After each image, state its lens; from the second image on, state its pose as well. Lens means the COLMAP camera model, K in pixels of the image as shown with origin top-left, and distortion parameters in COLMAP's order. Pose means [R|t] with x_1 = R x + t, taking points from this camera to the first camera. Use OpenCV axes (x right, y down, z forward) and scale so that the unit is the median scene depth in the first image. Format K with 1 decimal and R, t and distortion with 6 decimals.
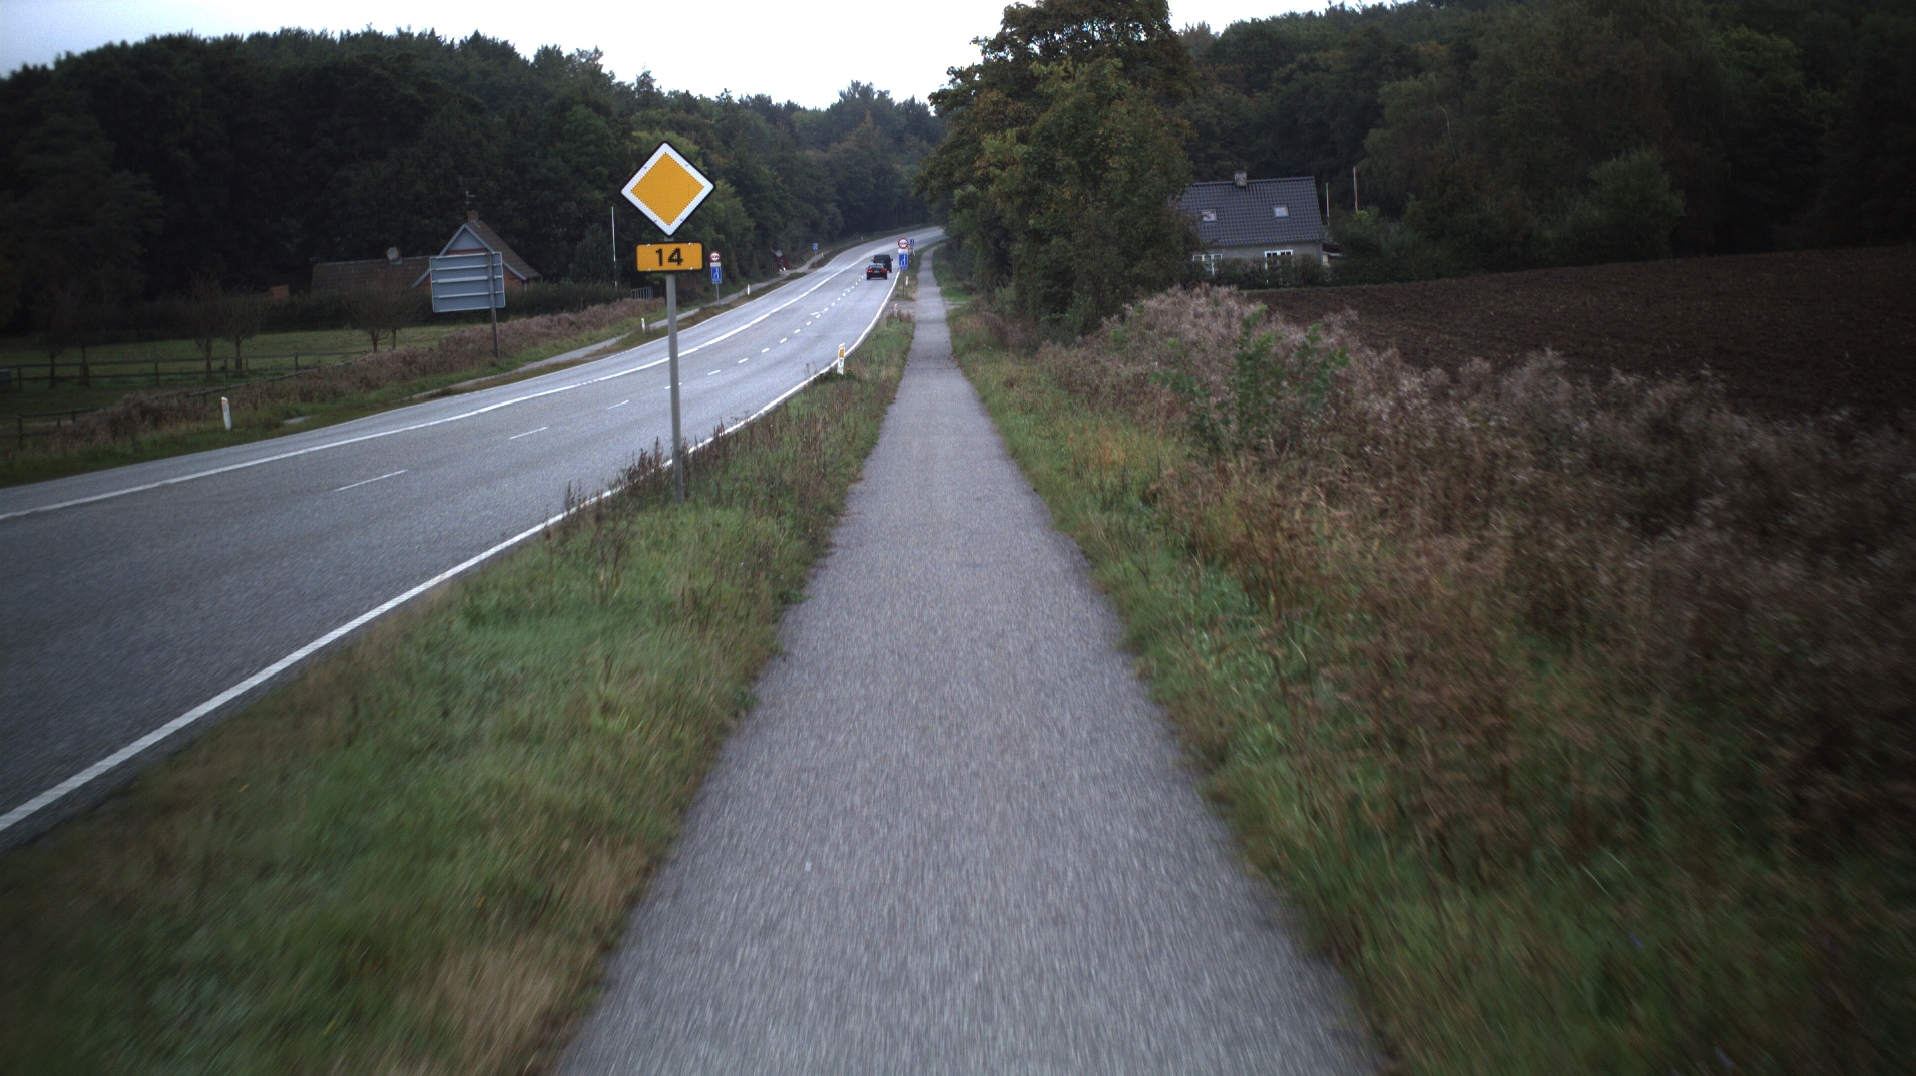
lens RADIAL K [[3500.1, 0, 958.0], [0, 3500.1, 538.0], [0, 0, 1]] dist [-0.287716, 0.361467]
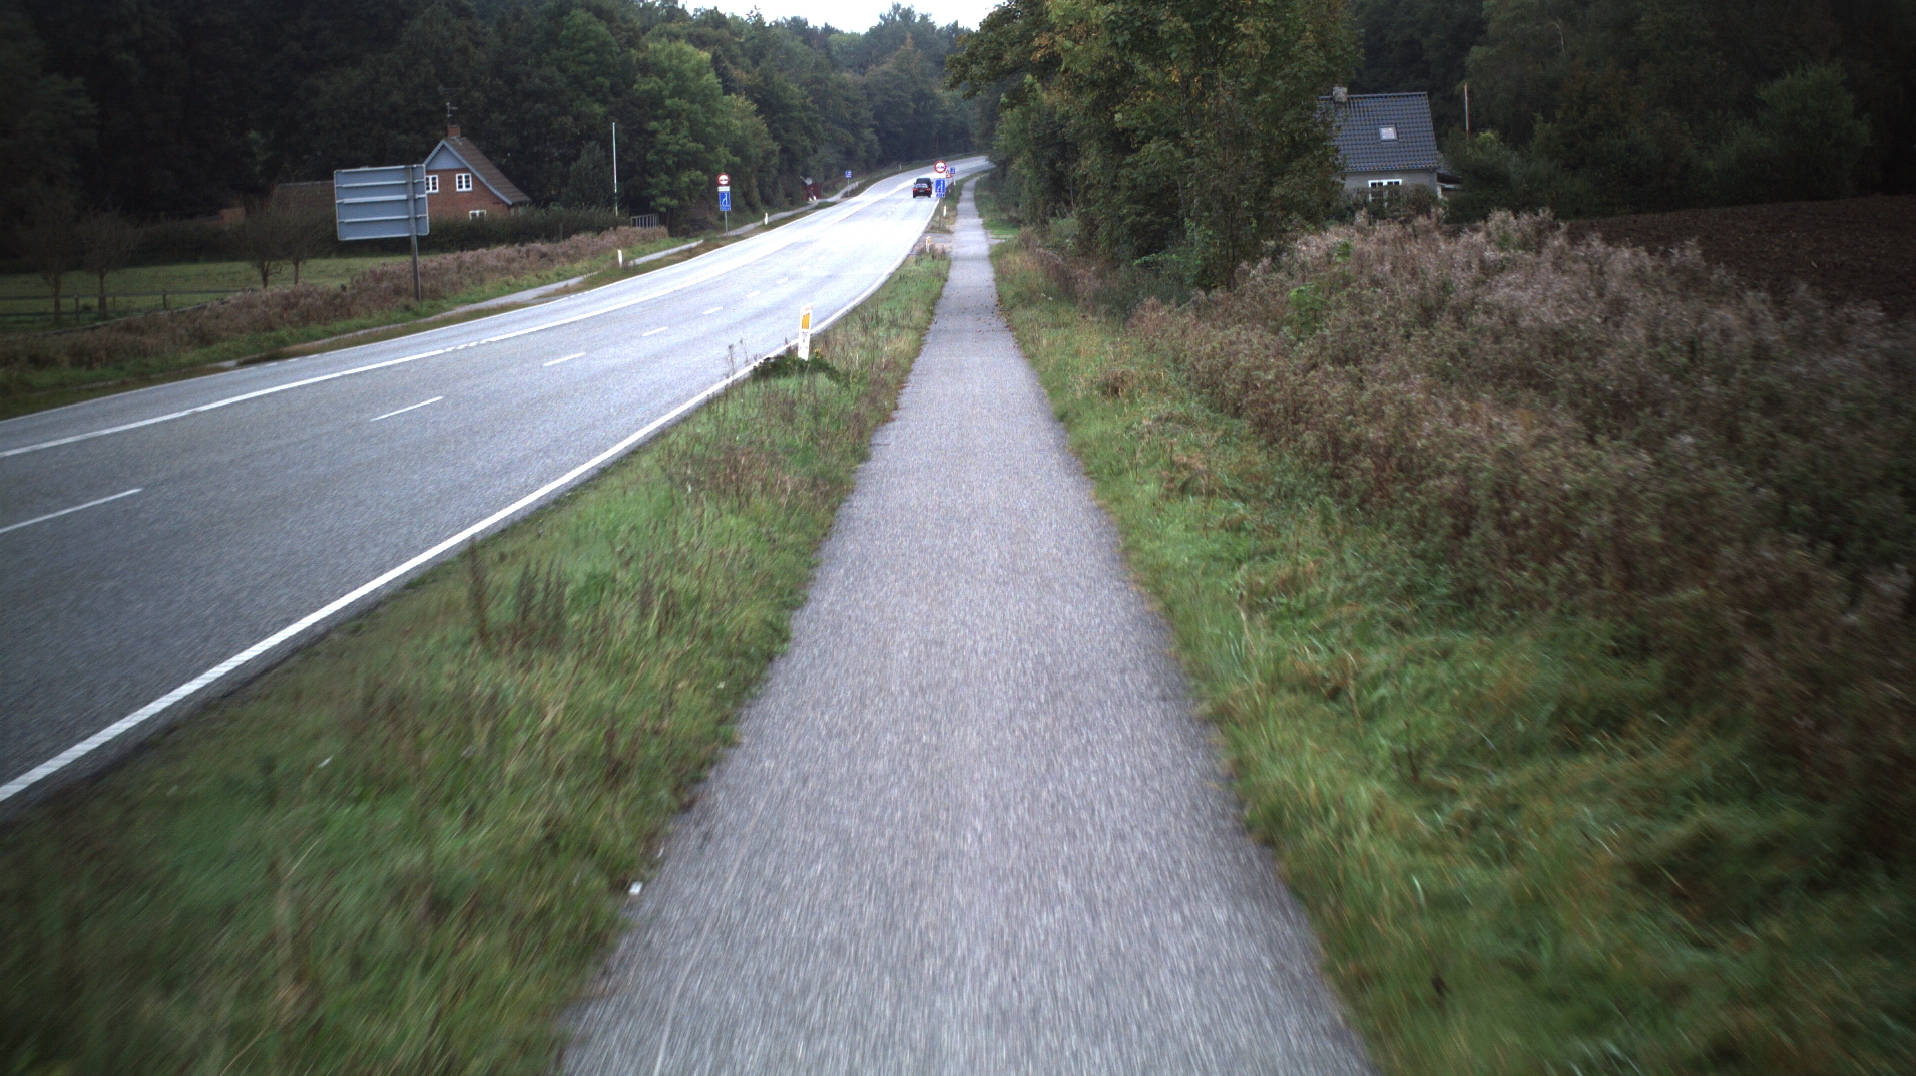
lens RADIAL K [[3500.1, 0, 958.0], [0, 3500.1, 538.0], [0, 0, 1]] dist [-0.287716, 0.361467]
pose [[0.999847, 0.013778, -0.010809, -0.000809], [-0.013572, 0.999729, 0.018920, -0.010769], [0.011067, -0.018771, 0.999763, 0.162427]]
